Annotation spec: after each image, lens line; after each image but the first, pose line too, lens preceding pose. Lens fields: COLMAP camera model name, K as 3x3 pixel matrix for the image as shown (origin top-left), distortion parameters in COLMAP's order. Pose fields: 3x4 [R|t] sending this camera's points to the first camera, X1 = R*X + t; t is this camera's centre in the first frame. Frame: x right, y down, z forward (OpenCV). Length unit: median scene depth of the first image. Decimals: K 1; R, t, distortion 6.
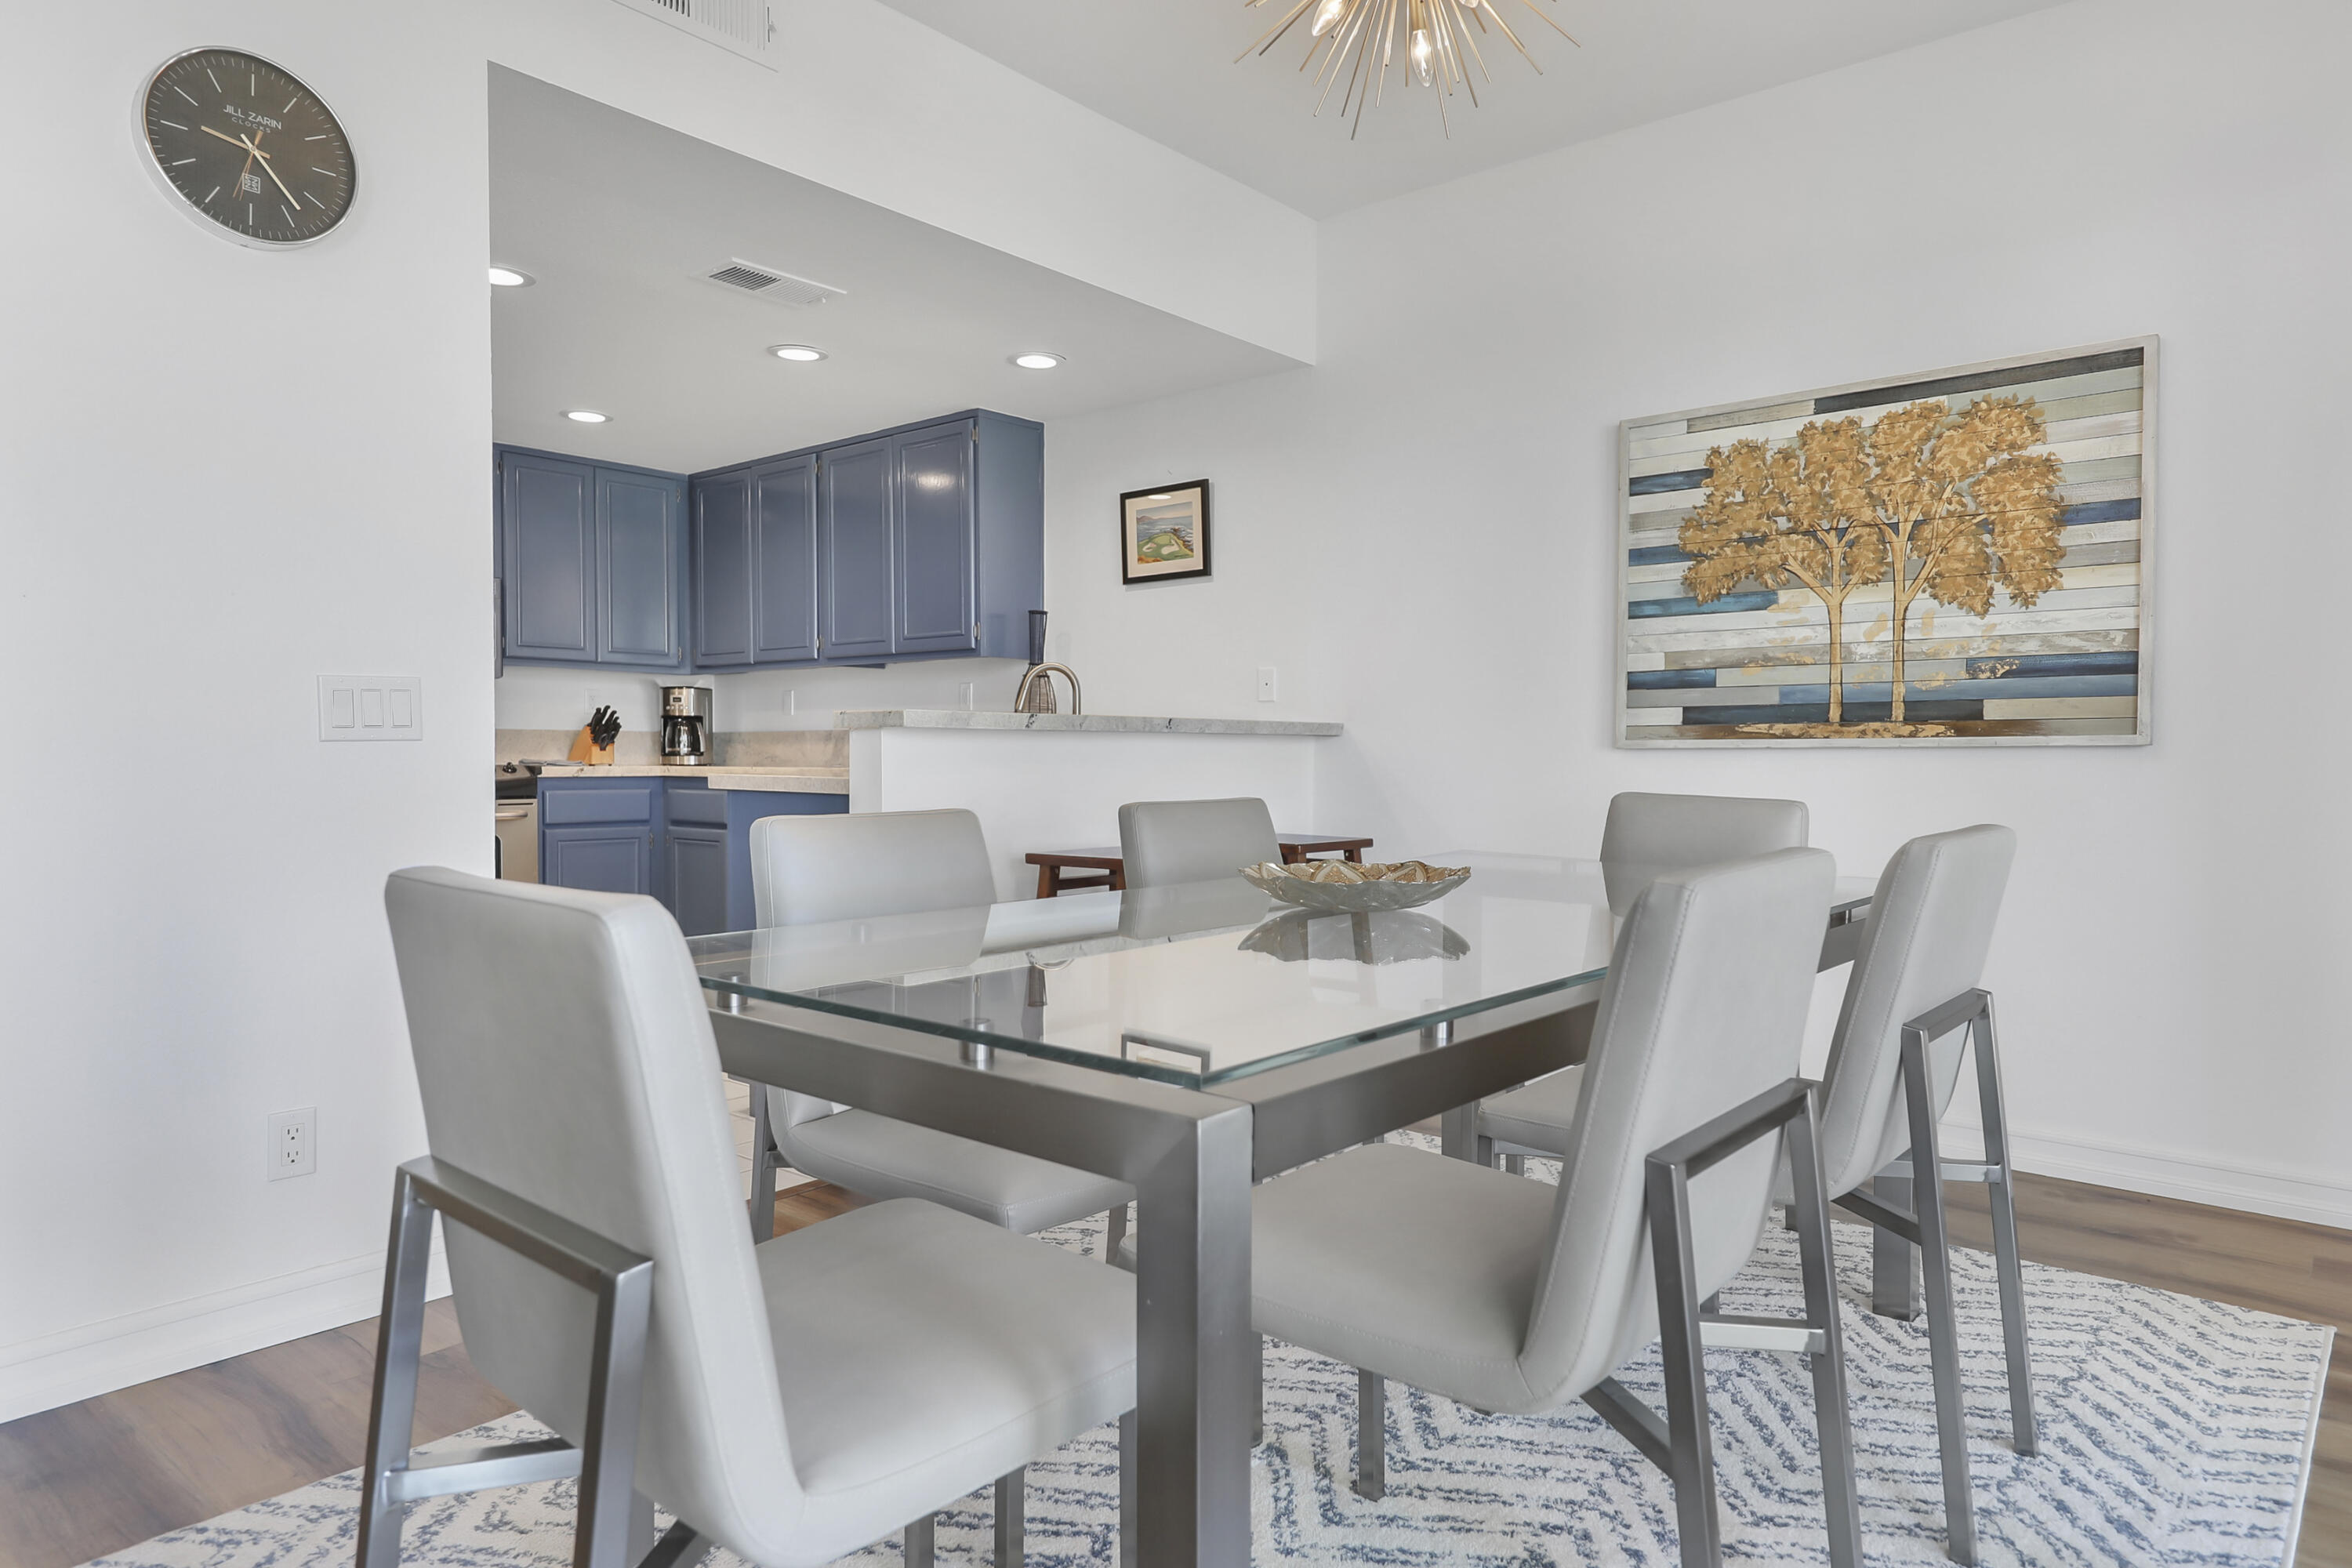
lens RADIAL K [[1336.8, 0, 1173.1], [0, 1336.8, 781.2], [0, 0, 1]] dist [0.002774, -0.001337]
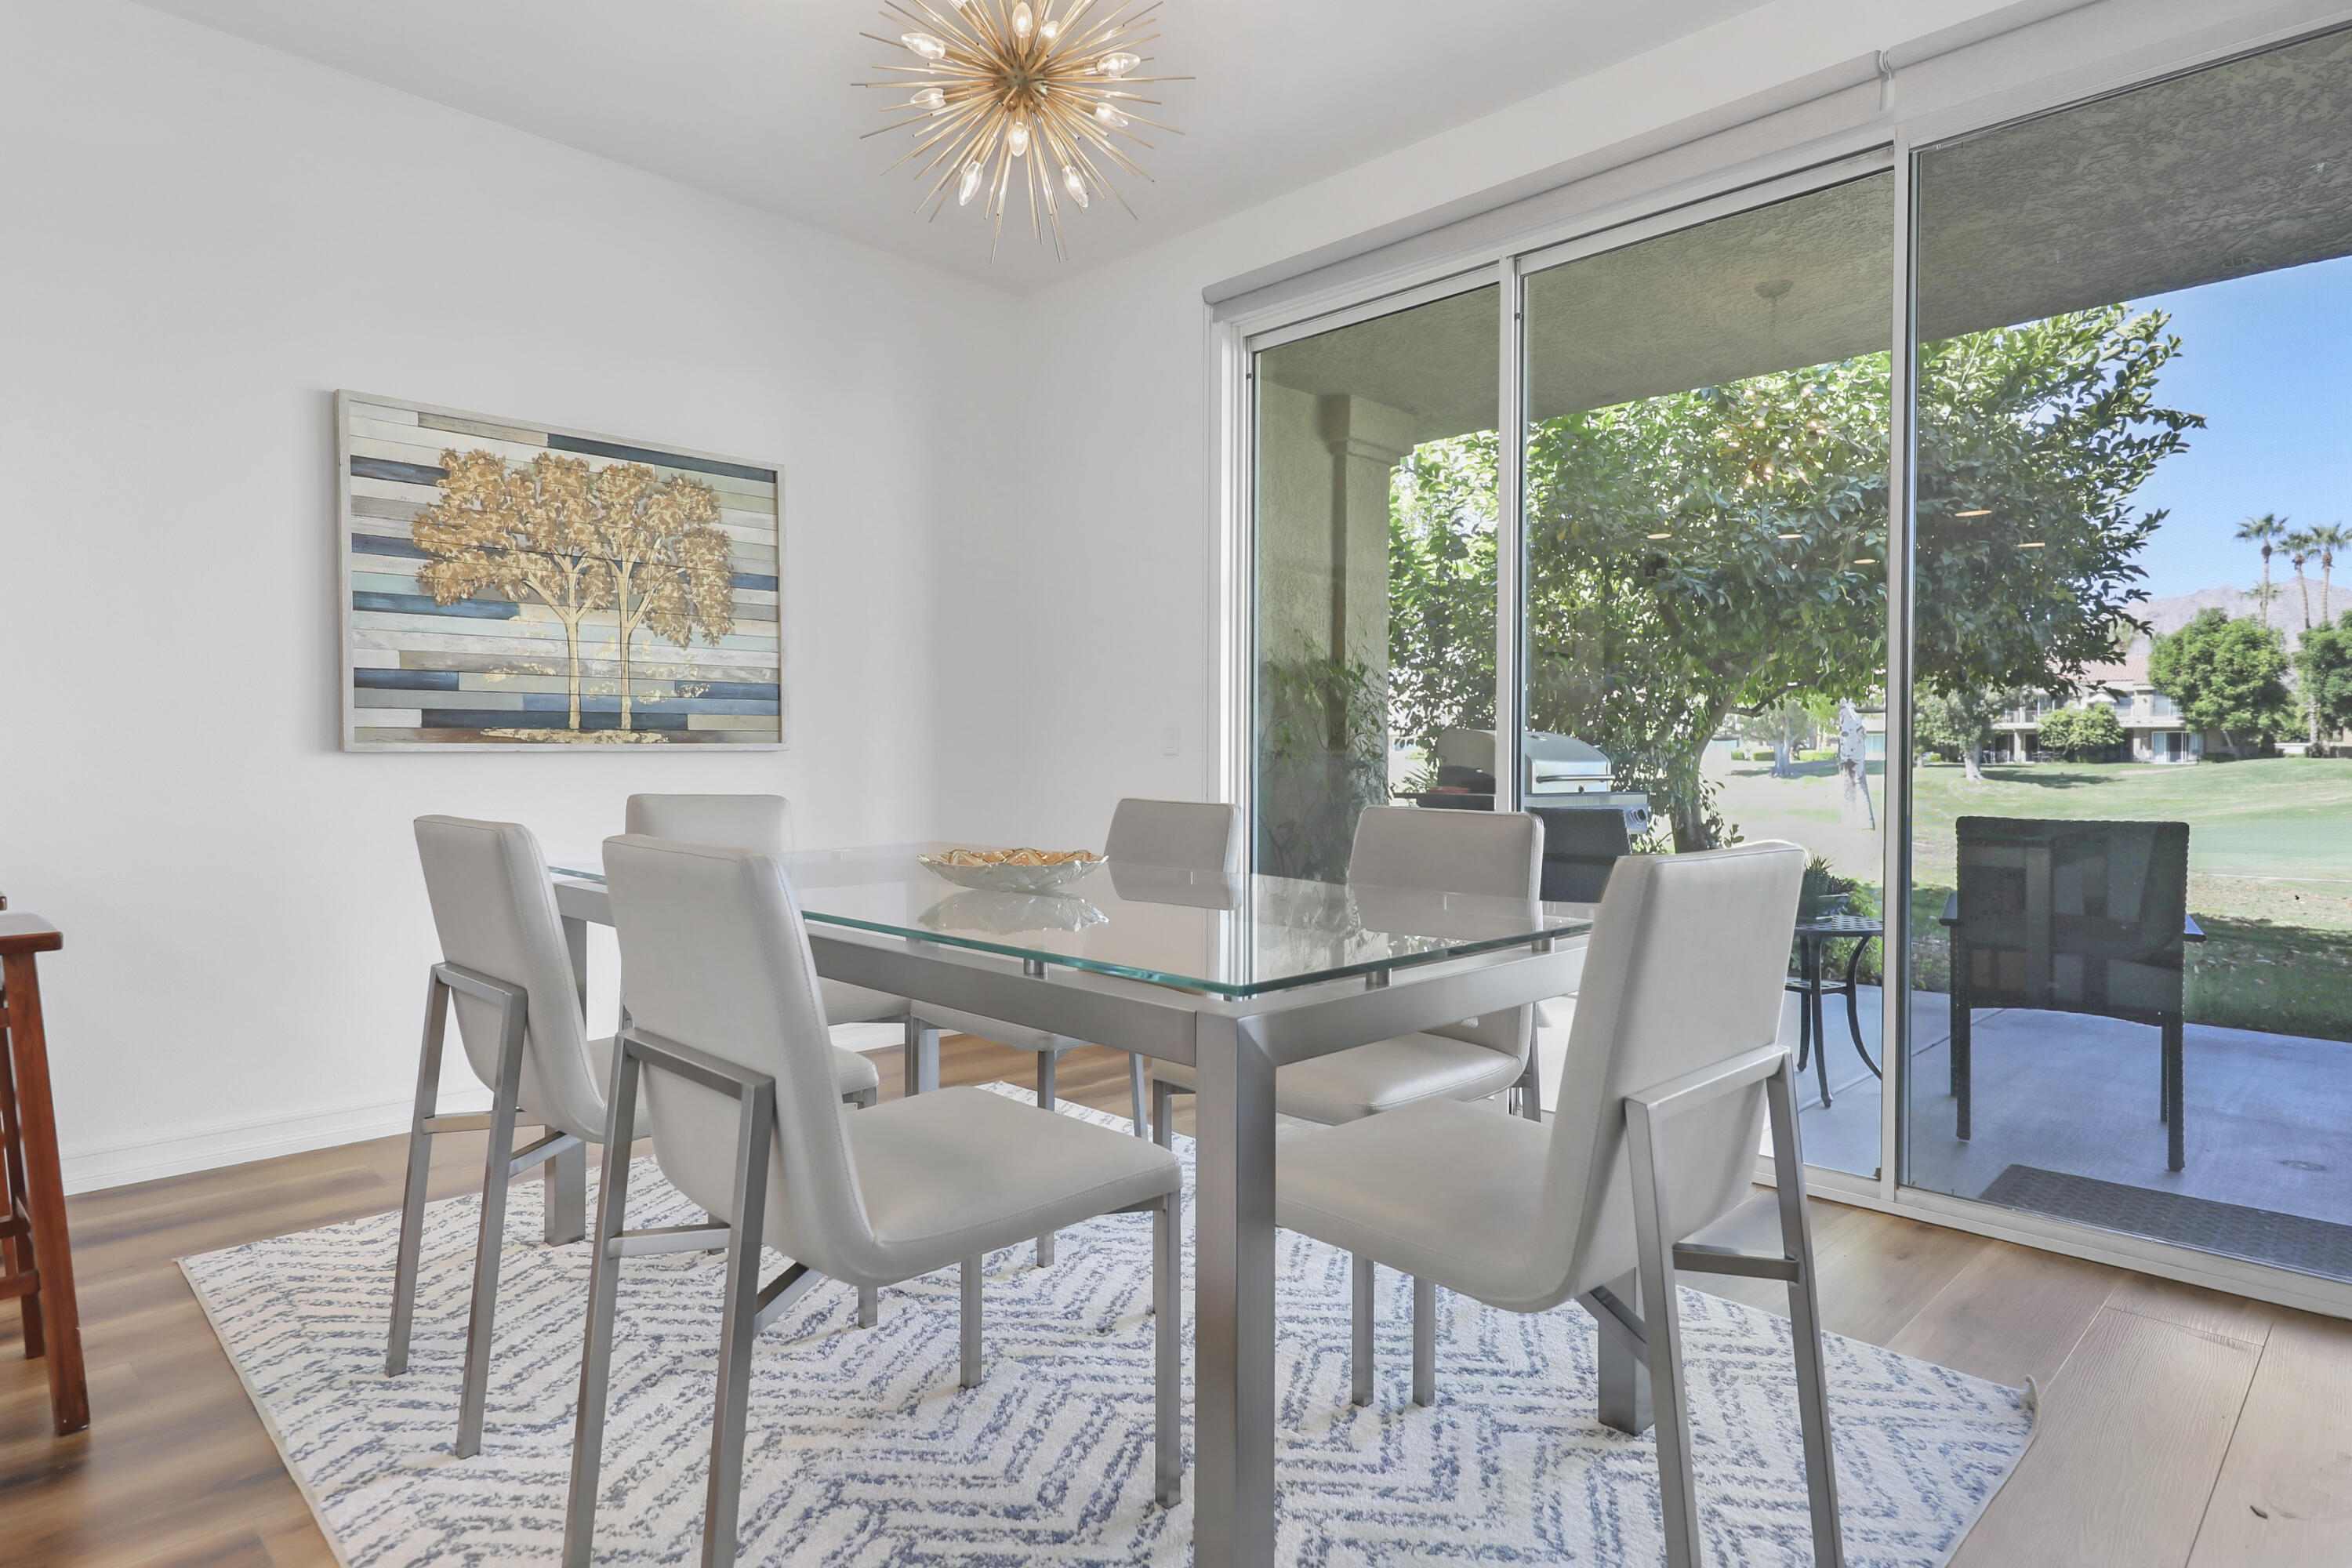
lens RADIAL K [[1336.8, 0, 1159.8], [0, 1336.8, 765.6], [0, 0, 1]] dist [0.002774, -0.001337]
pose [[0.081383, -0.013729, 0.996588, -0.578708], [0.017948, 0.999763, 0.012307, -0.018300], [-0.996521, 0.016885, 0.081610, 0.419558]]
